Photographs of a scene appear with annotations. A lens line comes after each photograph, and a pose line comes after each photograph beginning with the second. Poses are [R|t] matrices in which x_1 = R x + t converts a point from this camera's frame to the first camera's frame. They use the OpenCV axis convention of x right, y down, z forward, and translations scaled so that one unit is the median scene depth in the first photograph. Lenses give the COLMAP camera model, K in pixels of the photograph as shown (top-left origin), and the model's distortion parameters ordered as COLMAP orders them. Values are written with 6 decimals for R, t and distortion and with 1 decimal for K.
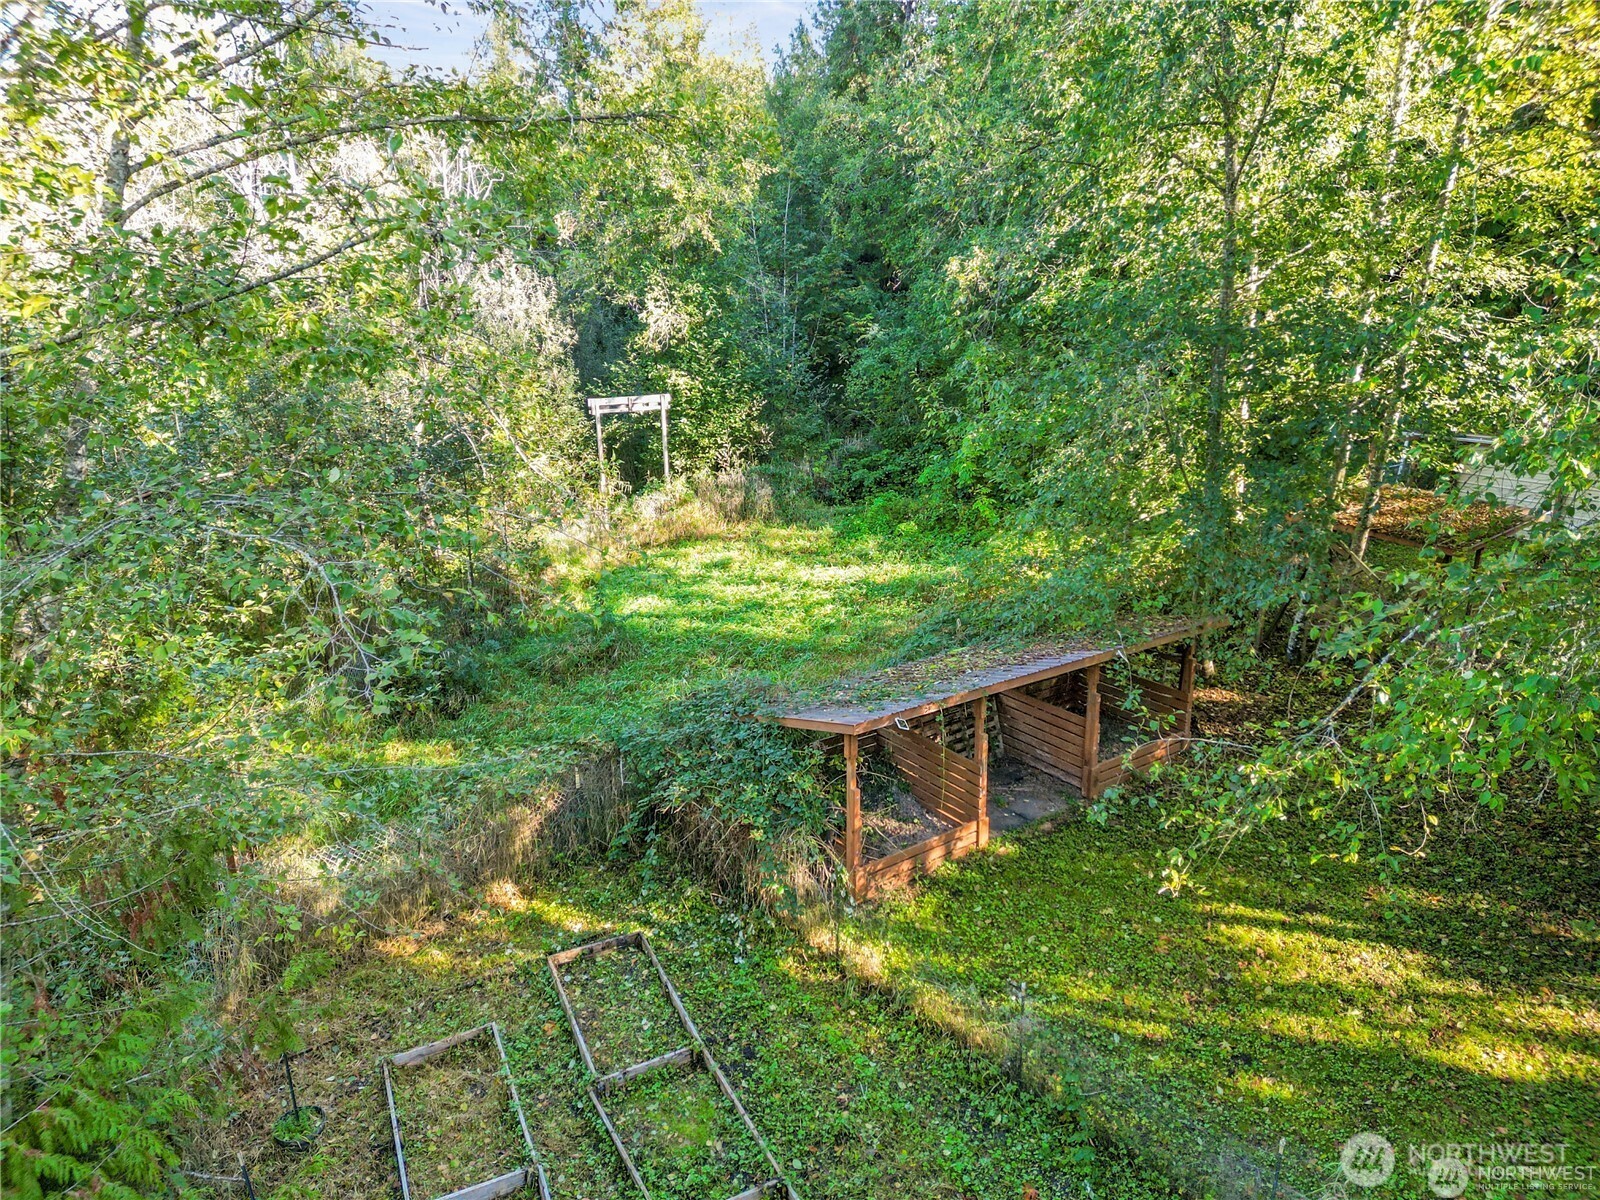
lens RADIAL K [[1106.4, 0, 804.3], [0, 1106.4, 640.6], [0, 0, 1]] dist [0.070848, -0.072680]
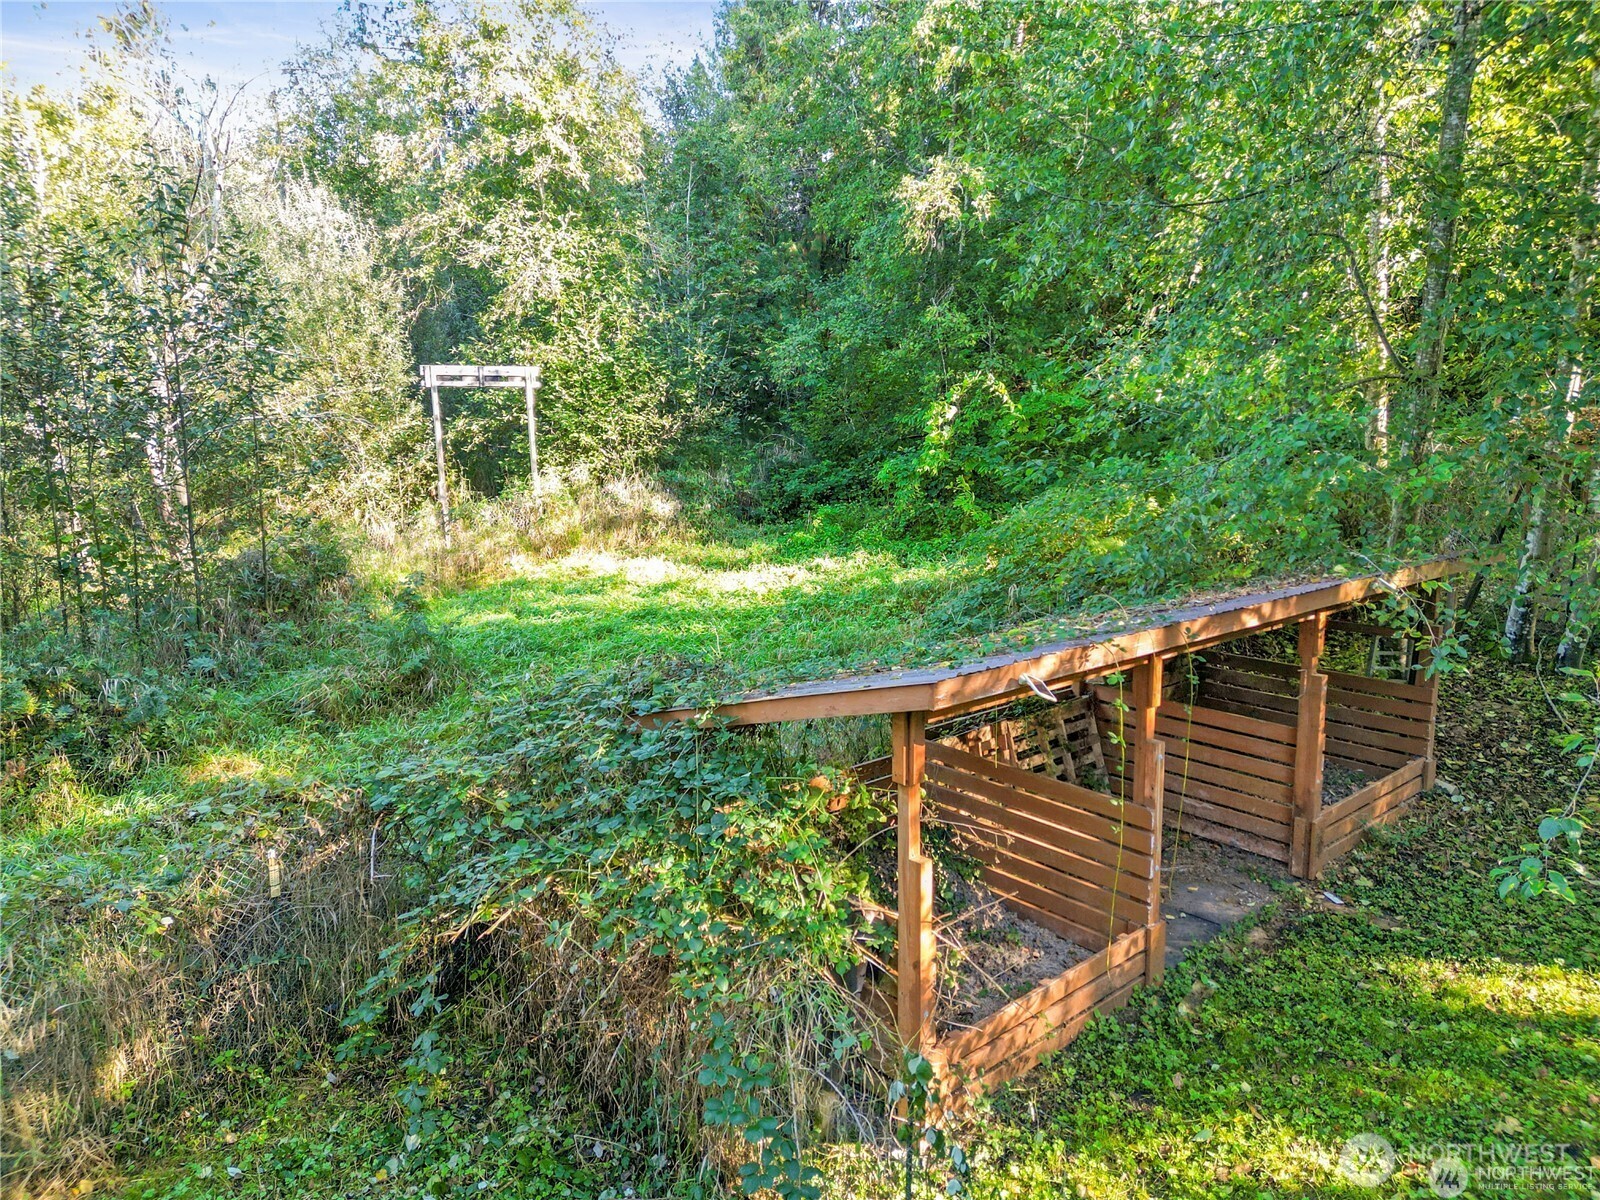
lens RADIAL K [[1106.4, 0, 804.3], [0, 1106.4, 640.6], [0, 0, 1]] dist [0.070848, -0.072680]
pose [[0.995630, -0.020254, 0.091167, -0.016429], [0.030739, 0.992877, -0.115113, 0.047070], [-0.088186, 0.117413, 0.989160, 0.276312]]
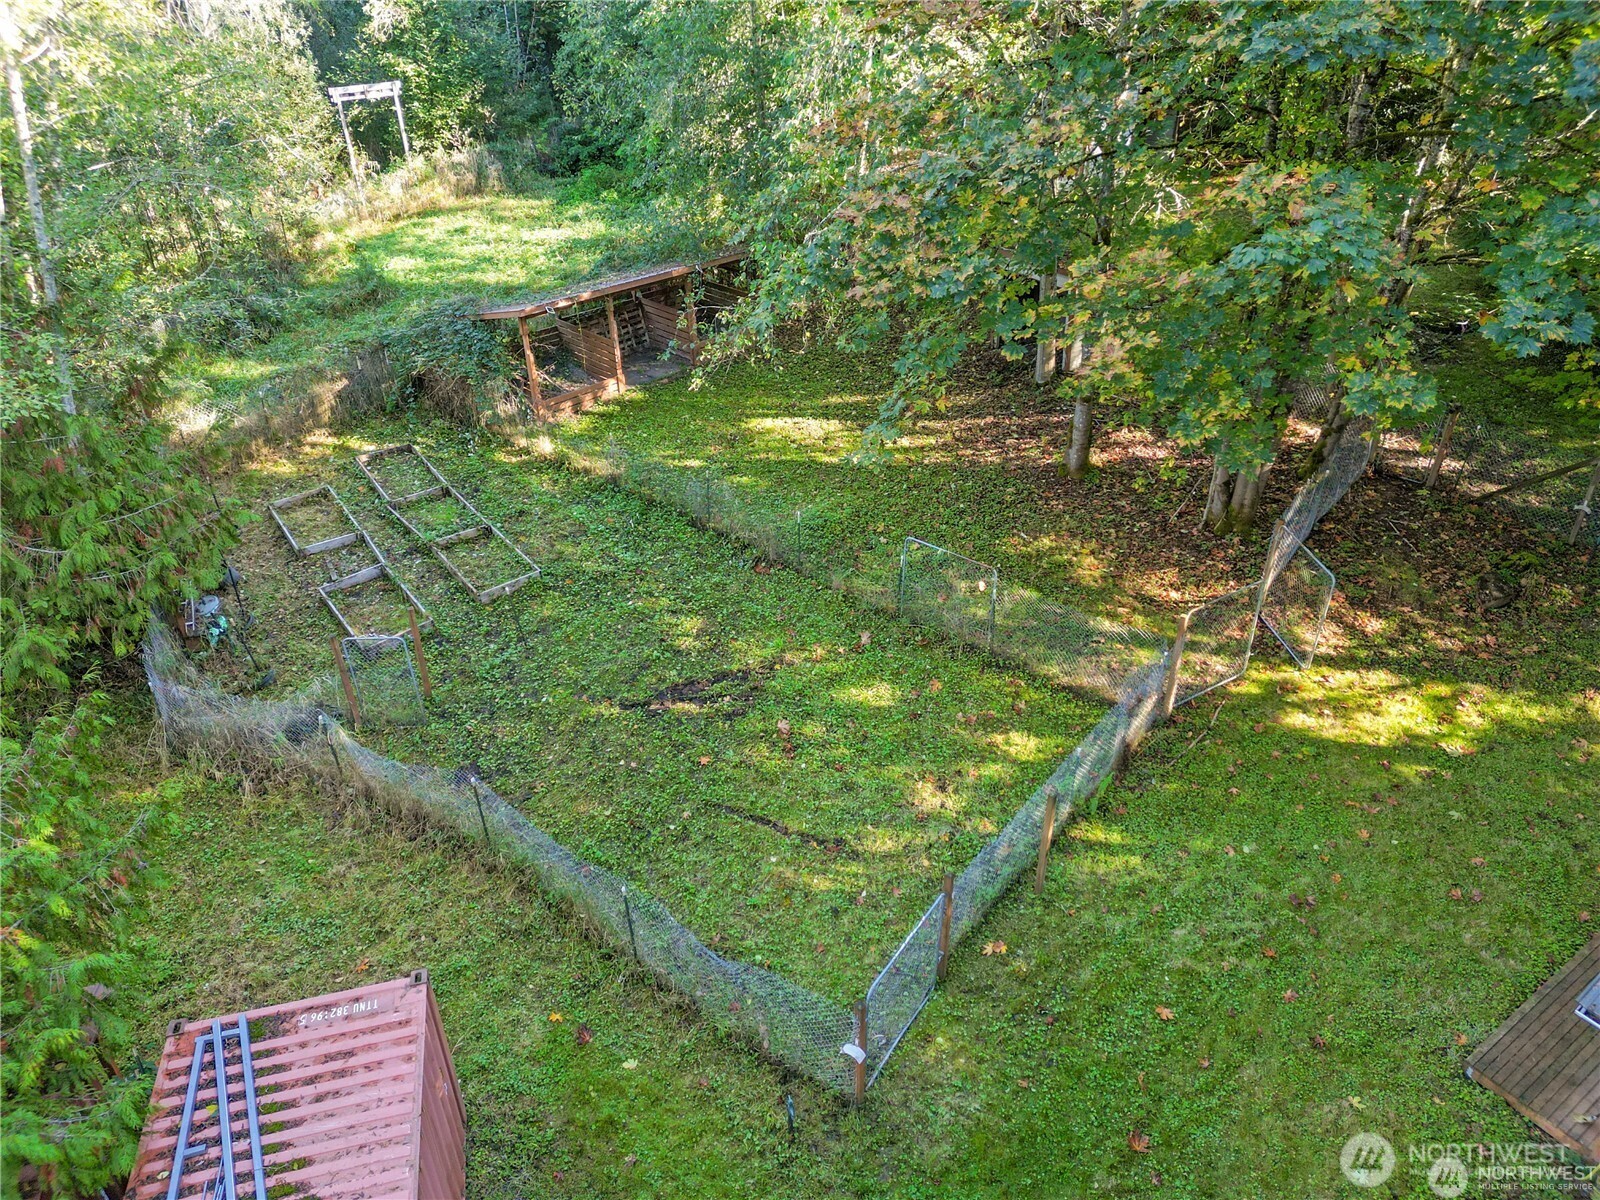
lens RADIAL K [[1106.4, 0, 804.3], [0, 1106.4, 640.6], [0, 0, 1]] dist [0.070848, -0.072680]
pose [[0.986224, -0.092306, 0.137264, 0.088223], [0.052901, 0.962245, 0.266995, 0.058399], [-0.156727, -0.256055, 0.953872, -0.383548]]
